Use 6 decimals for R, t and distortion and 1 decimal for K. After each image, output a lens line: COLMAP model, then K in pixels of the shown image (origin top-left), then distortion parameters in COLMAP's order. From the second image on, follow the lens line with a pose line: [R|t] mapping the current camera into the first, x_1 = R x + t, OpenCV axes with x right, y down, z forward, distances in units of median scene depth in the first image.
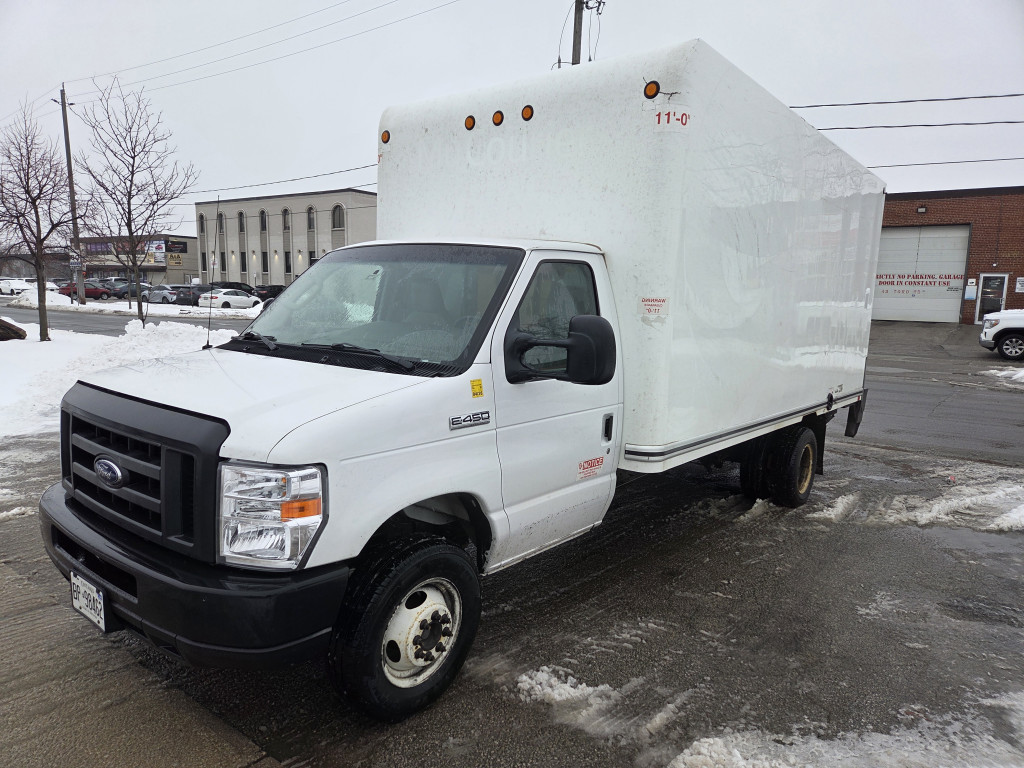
lens RADIAL K [[680.2, 0, 502.2], [0, 680.2, 390.0], [0, 0, 1]] dist [0.050063, -0.043660]
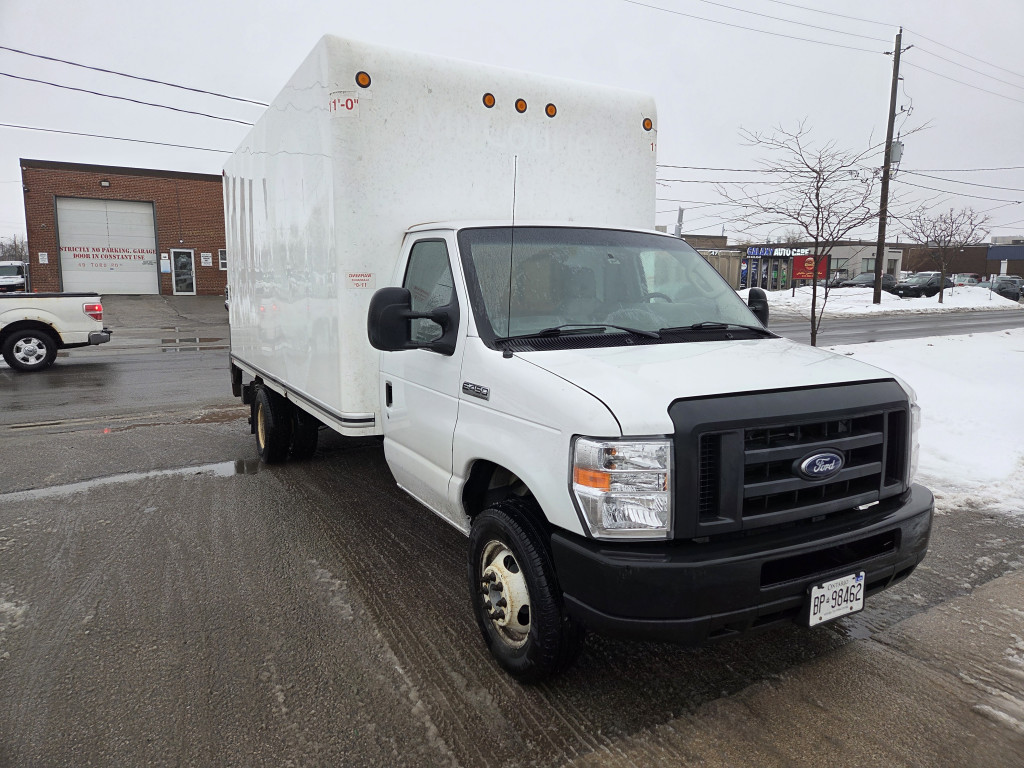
lens RADIAL K [[680.2, 0, 519.4], [0, 680.2, 373.0], [0, 0, 1]] dist [0.050063, -0.043660]
pose [[0.360953, -0.149783, 0.920477, -1.004820], [0.135622, 0.984956, 0.107093, -0.107723], [-0.922670, 0.086181, 0.375836, 0.637543]]
